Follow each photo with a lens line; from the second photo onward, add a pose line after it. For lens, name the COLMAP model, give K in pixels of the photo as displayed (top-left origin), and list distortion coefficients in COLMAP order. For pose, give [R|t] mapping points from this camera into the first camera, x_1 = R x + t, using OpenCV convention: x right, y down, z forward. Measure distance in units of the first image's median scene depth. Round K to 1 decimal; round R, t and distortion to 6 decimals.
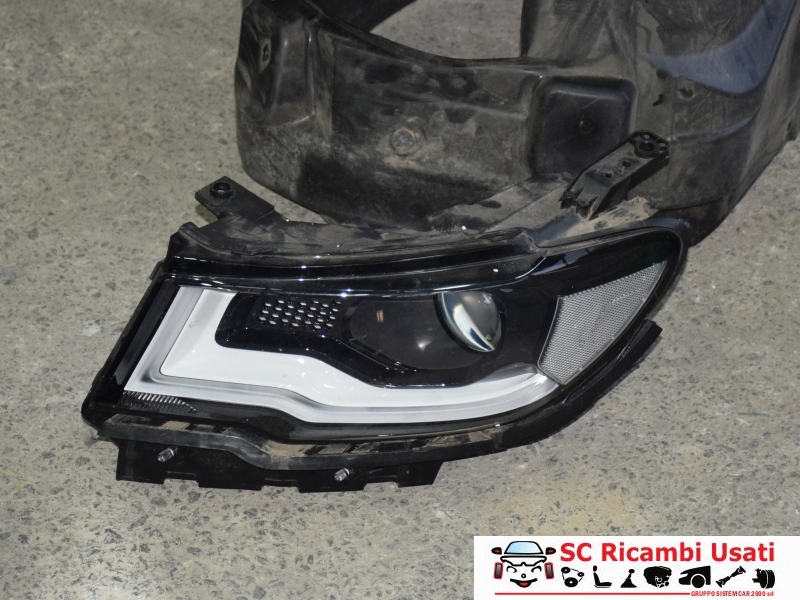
lens RADIAL K [[1677.0, 0, 398.8], [0, 1677.0, 299.7], [0, 0, 1]] dist [-0.003592, 0.000000]
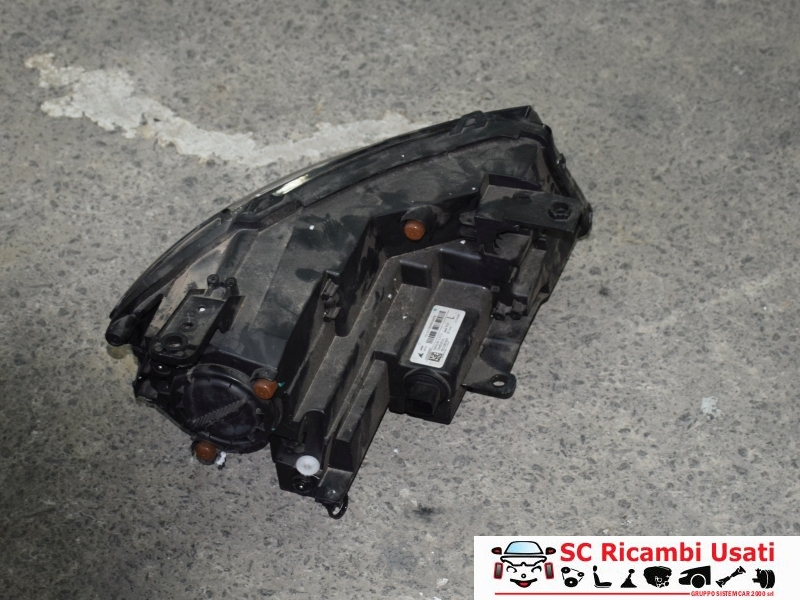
lens RADIAL K [[1440.4, 0, 398.9], [0, 1440.4, 300.3], [0, 0, 1]] dist [-0.045193, 0.000000]
pose [[-0.862403, 0.382674, -0.331394, 0.262426], [-0.407291, -0.135752, 0.903153, -0.749793], [0.300626, 0.913855, 0.272932, 0.731687]]
